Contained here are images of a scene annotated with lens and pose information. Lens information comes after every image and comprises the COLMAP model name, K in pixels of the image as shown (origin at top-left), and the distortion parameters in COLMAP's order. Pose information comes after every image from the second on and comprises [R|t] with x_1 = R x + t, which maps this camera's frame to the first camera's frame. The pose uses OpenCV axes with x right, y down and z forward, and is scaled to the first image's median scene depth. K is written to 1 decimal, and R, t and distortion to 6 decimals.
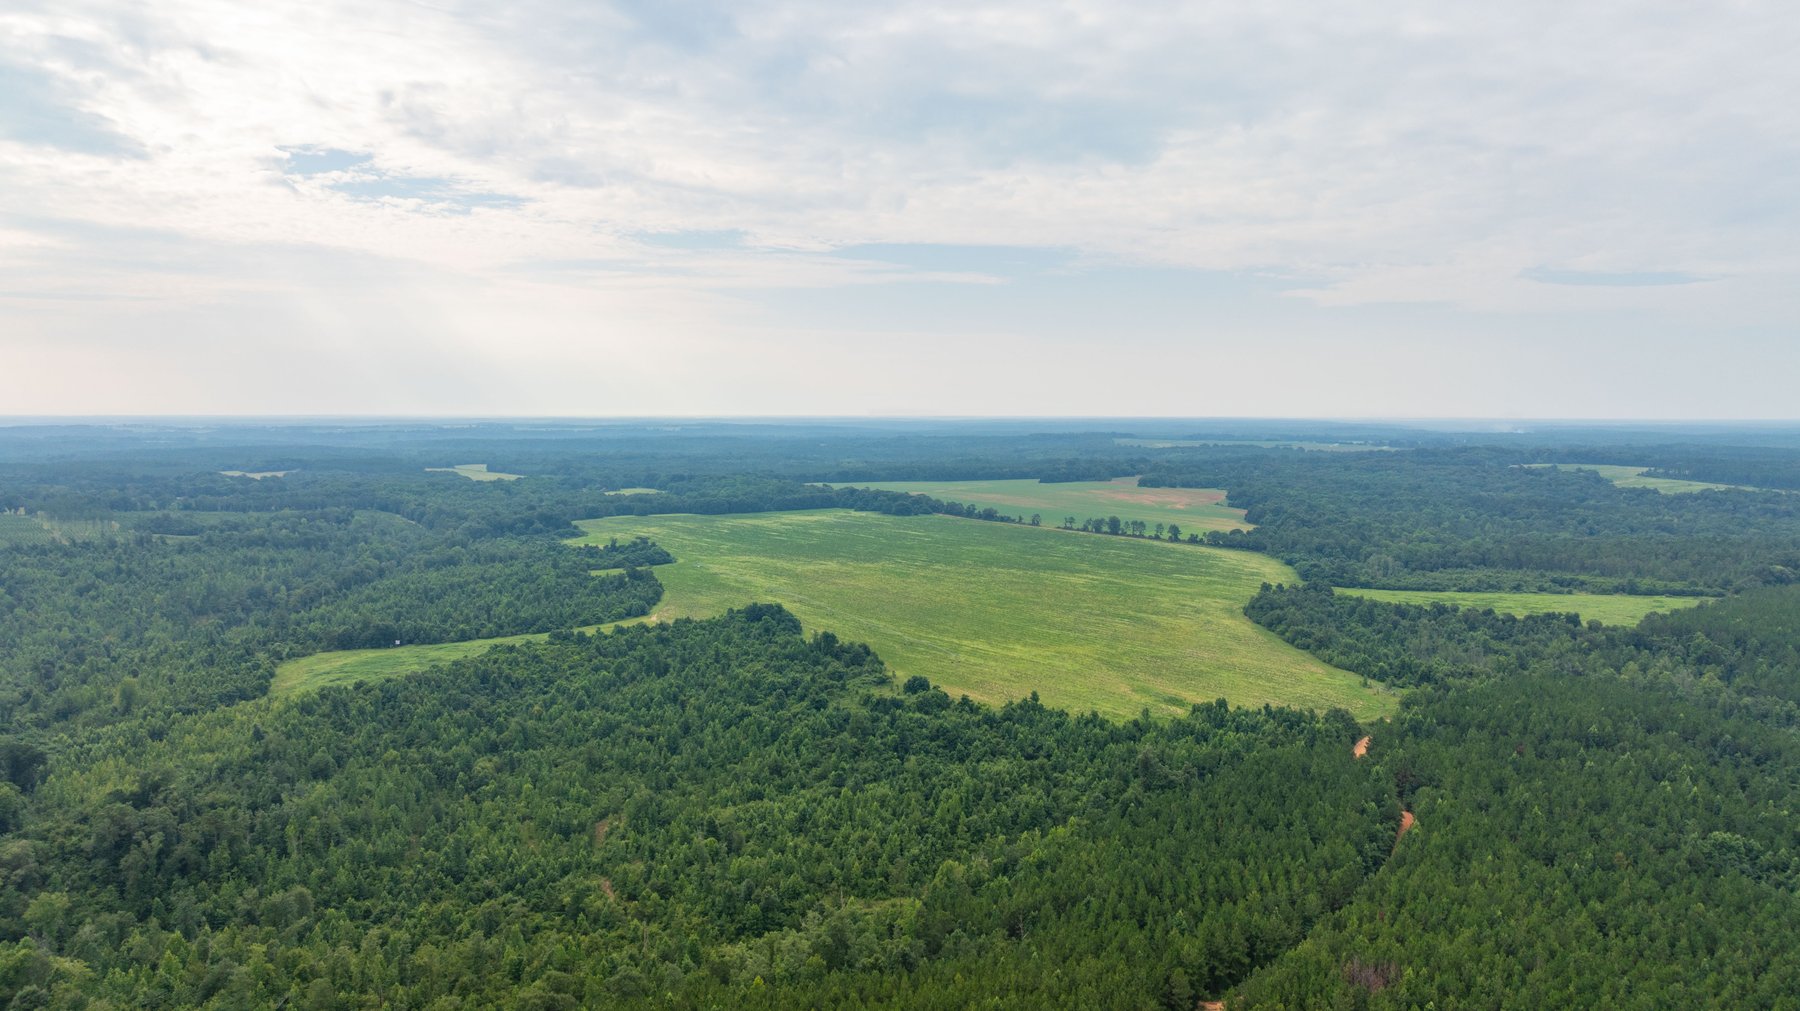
lens RADIAL K [[1264.8, 0, 905.9], [0, 1264.8, 498.8], [0, 0, 1]] dist [-0.034607, 0.033652]
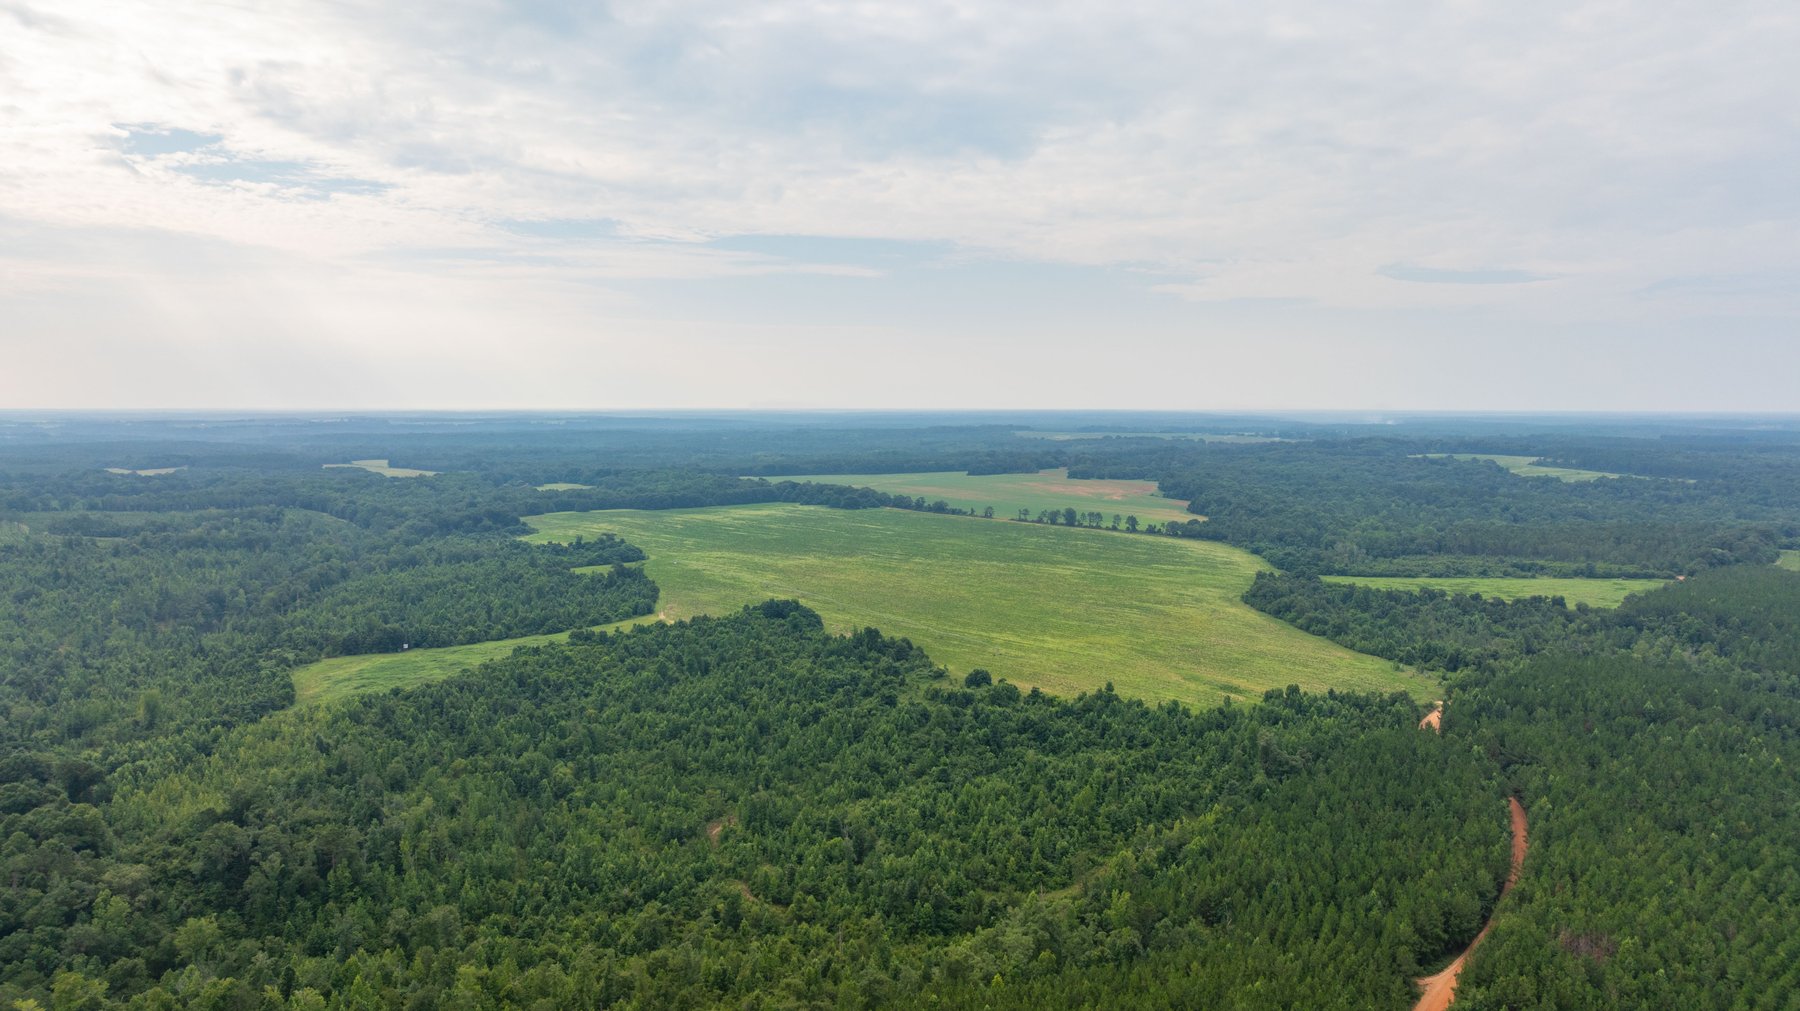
lens RADIAL K [[1264.8, 0, 905.2], [0, 1264.8, 499.9], [0, 0, 1]] dist [-0.034607, 0.033652]
pose [[0.995210, -0.008395, 0.097402, -0.025973], [0.007748, 0.999945, 0.007024, -0.000318], [-0.097455, -0.006236, 0.995220, 0.001641]]
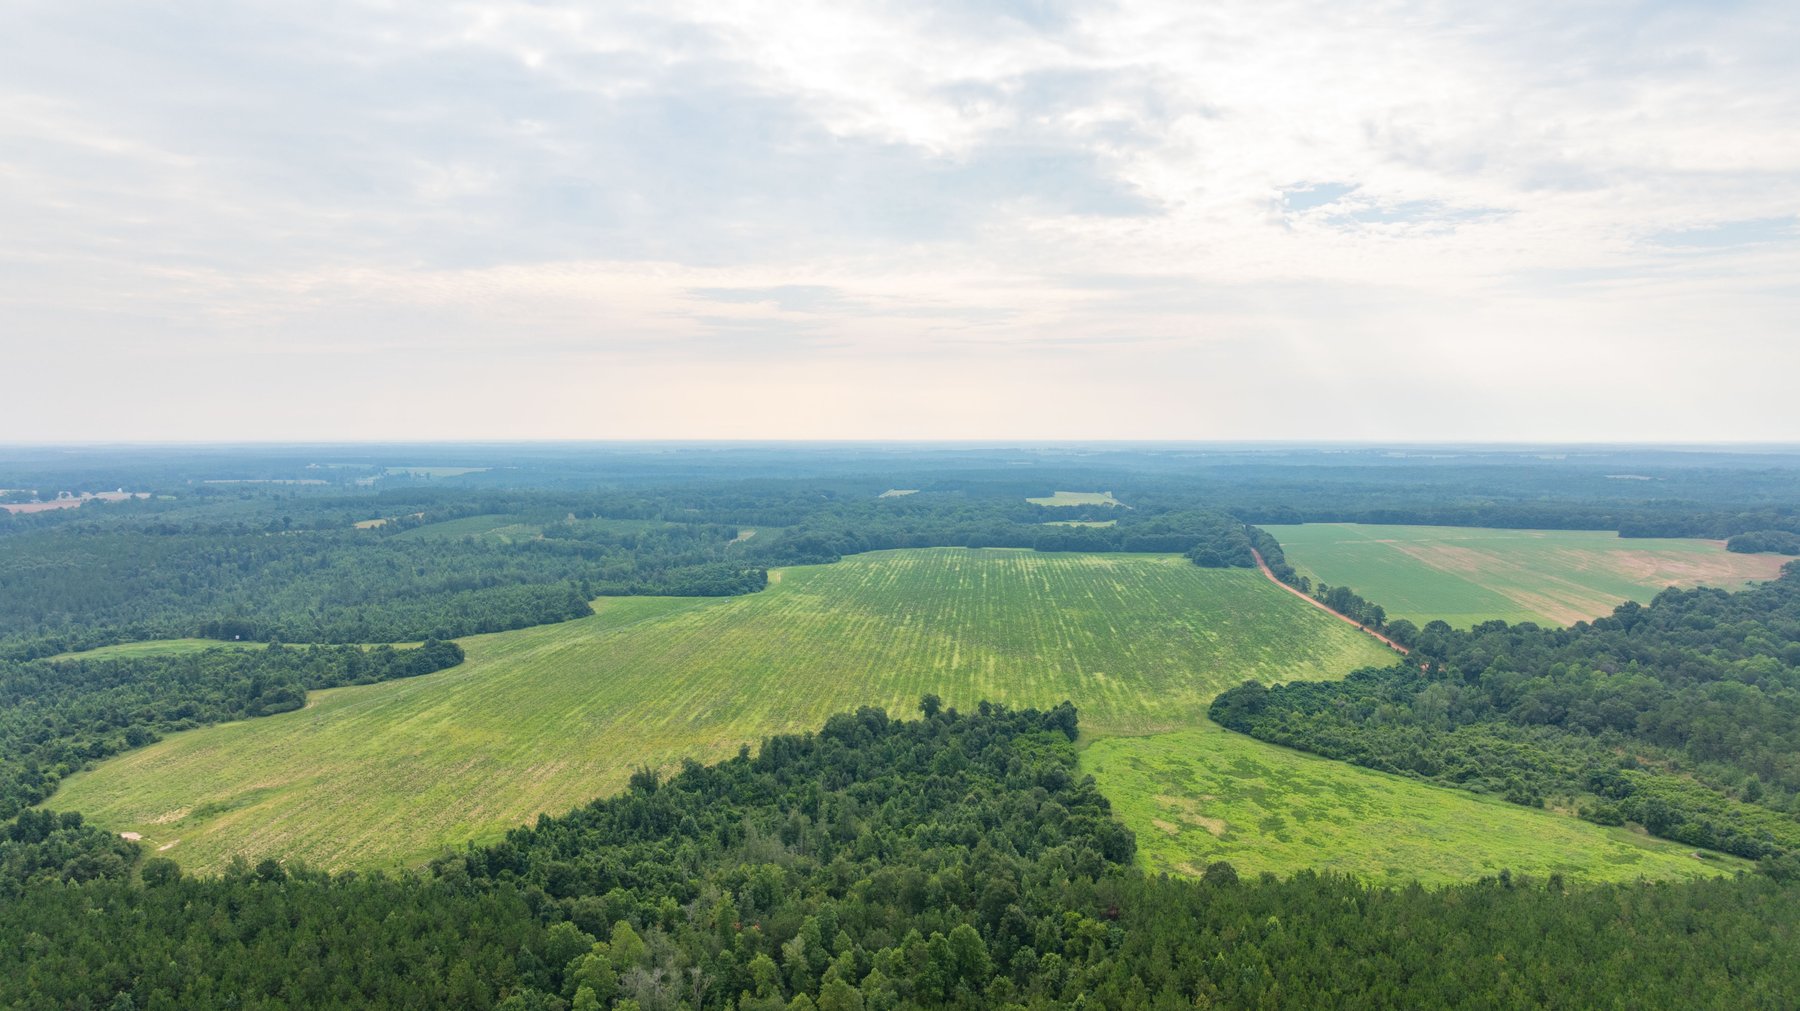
lens RADIAL K [[1264.8, 0, 911.0], [0, 1264.8, 512.6], [0, 0, 1]] dist [-0.034607, 0.033652]
pose [[0.725381, 0.039170, -0.687232, 0.190503], [-0.045477, 0.998925, 0.008934, -0.009152], [0.686844, 0.024773, 0.726383, 0.143229]]
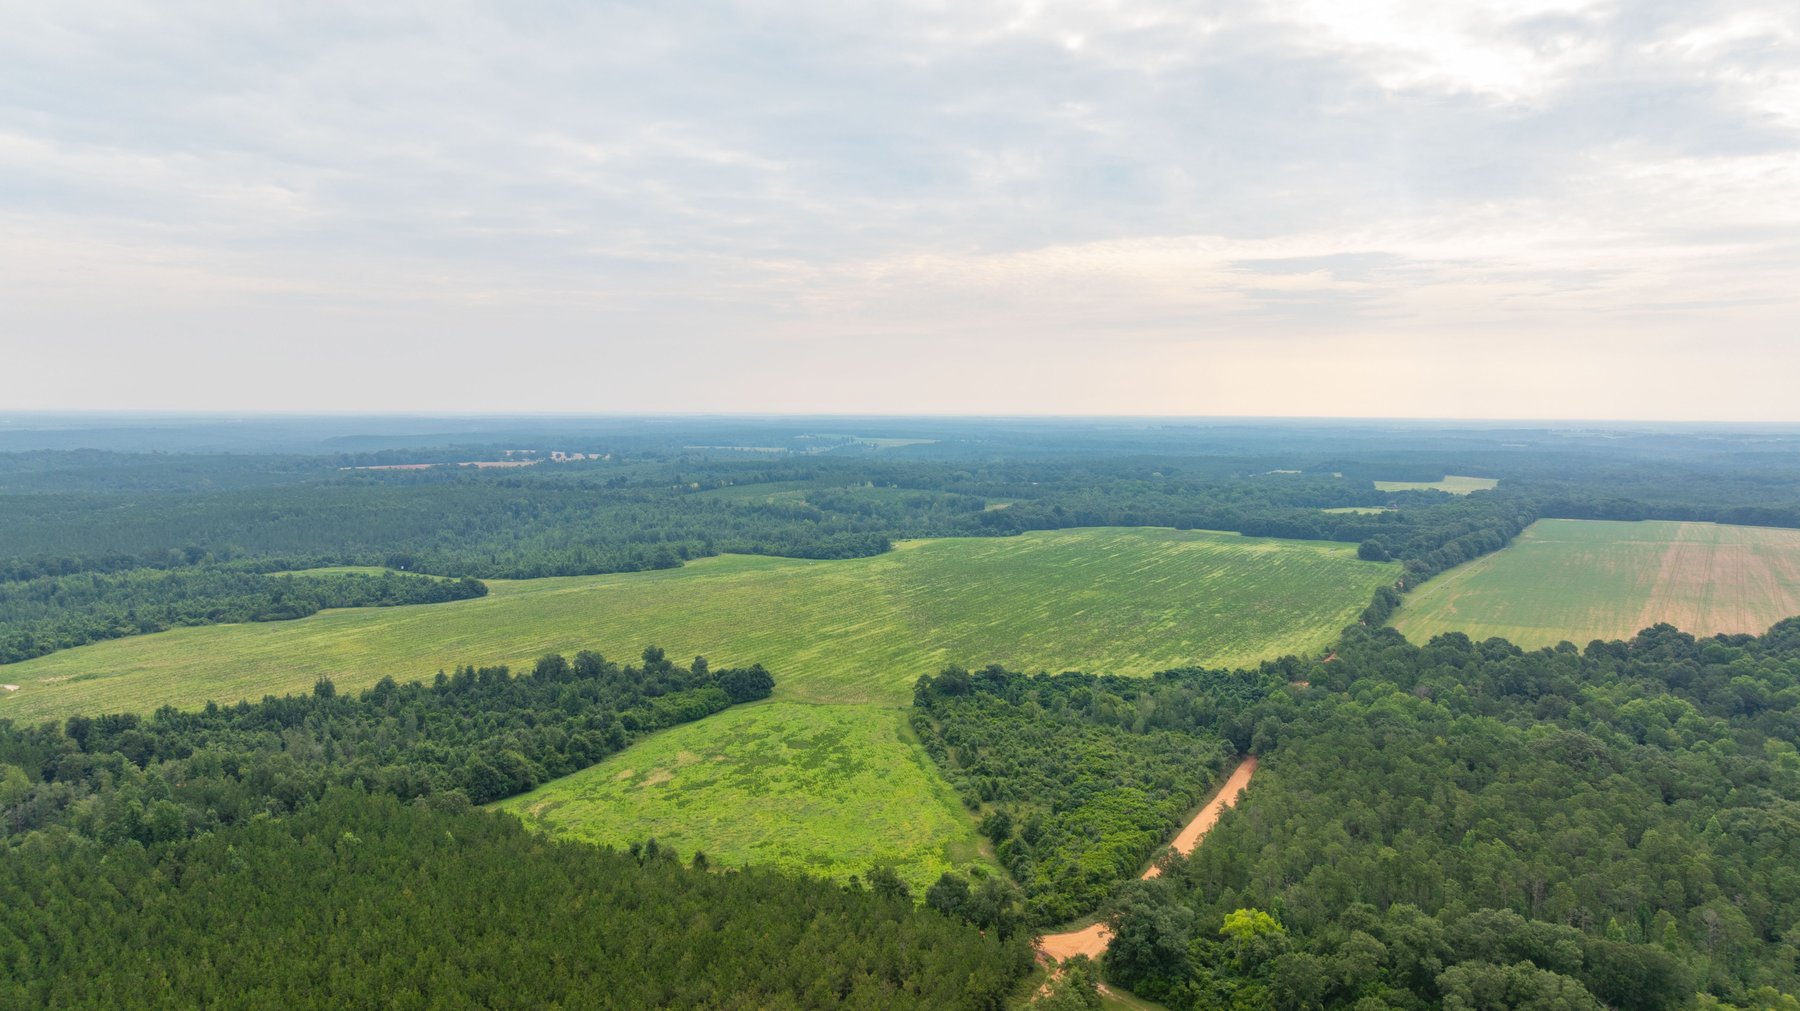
lens RADIAL K [[1264.8, 0, 901.2], [0, 1264.8, 523.0], [0, 0, 1]] dist [-0.034607, 0.033652]
pose [[0.370336, 0.082898, -0.925192, 0.249958], [-0.070026, 0.995667, 0.061183, -0.014275], [0.926255, 0.042129, 0.374536, 0.220611]]
